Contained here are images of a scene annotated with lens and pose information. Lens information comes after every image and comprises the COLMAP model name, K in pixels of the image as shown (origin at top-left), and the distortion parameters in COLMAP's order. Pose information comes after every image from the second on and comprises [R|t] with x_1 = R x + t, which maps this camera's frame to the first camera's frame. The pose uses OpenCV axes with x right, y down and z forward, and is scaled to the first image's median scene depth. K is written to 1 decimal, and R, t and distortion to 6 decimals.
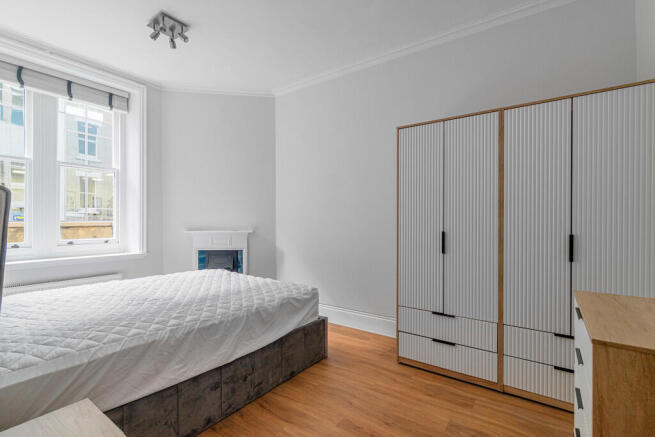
lens RADIAL K [[299.5, 0, 334.3], [0, 299.5, 221.1], [0, 0, 1]] dist [0.000723, 0.000664]
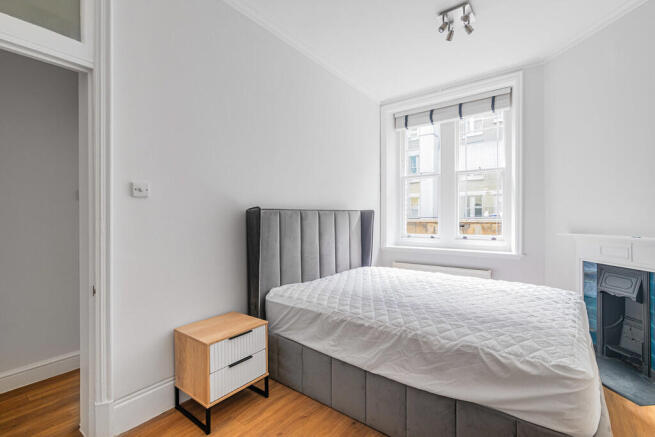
lens RADIAL K [[299.5, 0, 331.1], [0, 299.5, 218.7], [0, 0, 1]] dist [0.000723, 0.000664]
pose [[-0.036192, 0.005709, -0.999329, 0.372203], [0.004792, 0.999973, 0.005539, -0.013774], [0.999333, -0.004588, -0.036219, 0.562142]]
